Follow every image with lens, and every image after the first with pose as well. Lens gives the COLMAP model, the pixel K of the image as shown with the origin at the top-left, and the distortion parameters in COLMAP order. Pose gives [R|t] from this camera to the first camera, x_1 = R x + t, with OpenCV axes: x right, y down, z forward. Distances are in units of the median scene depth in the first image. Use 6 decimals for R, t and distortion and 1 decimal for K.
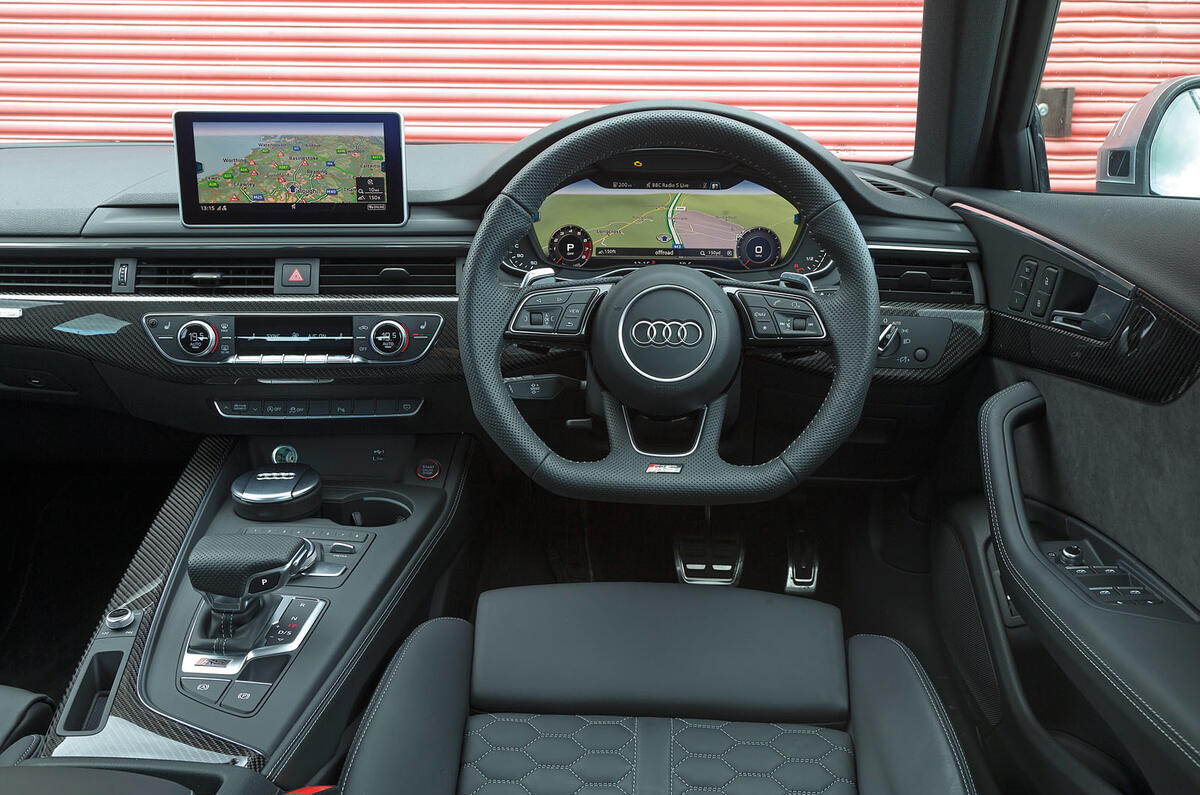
lens RADIAL K [[1115.9, 0, 600.0], [0, 1115.9, 397.5], [0, 0, 1]] dist [-0.002696, -0.000085]
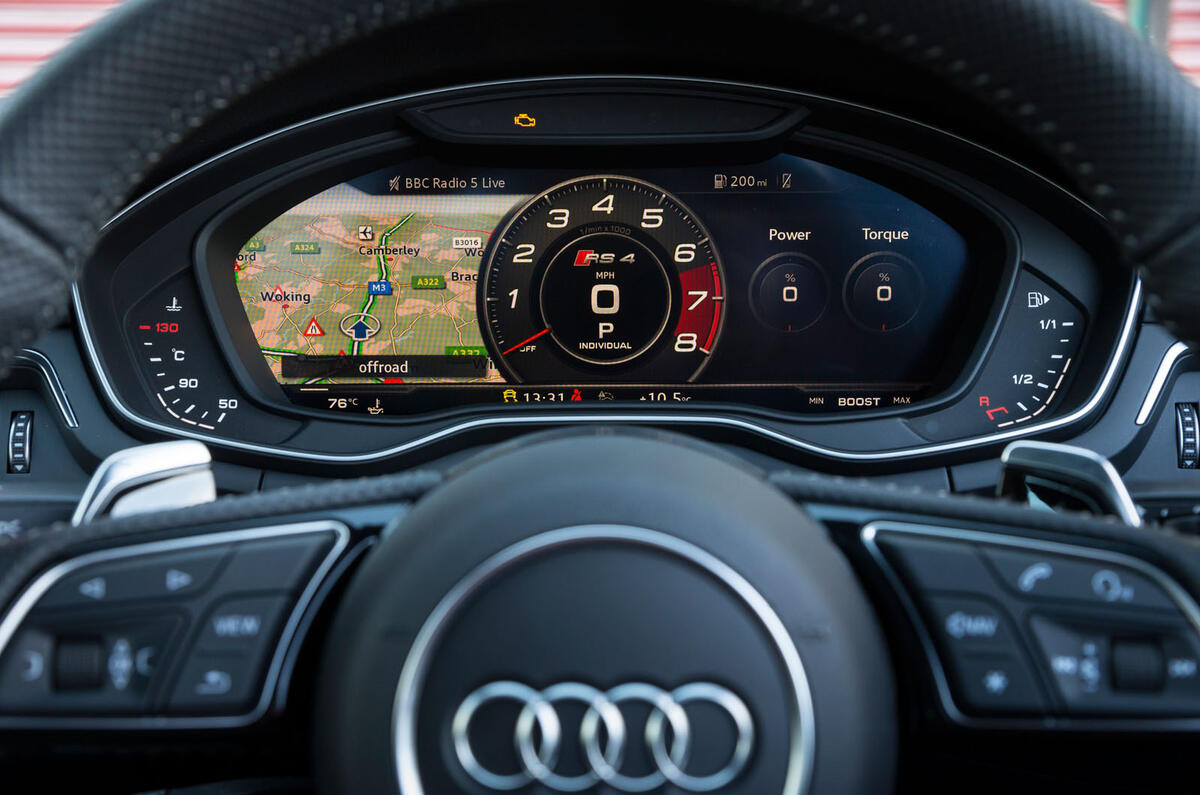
lens RADIAL K [[1598.4, 0, 600.0], [0, 1598.4, 397.5], [0, 0, 1]] dist [-0.010238, -0.030883]
pose [[0.998941, -0.018153, 0.042287, 0.044701], [0.022008, 0.995465, -0.092553, -0.094003], [-0.040415, 0.093385, 0.994809, 0.636583]]
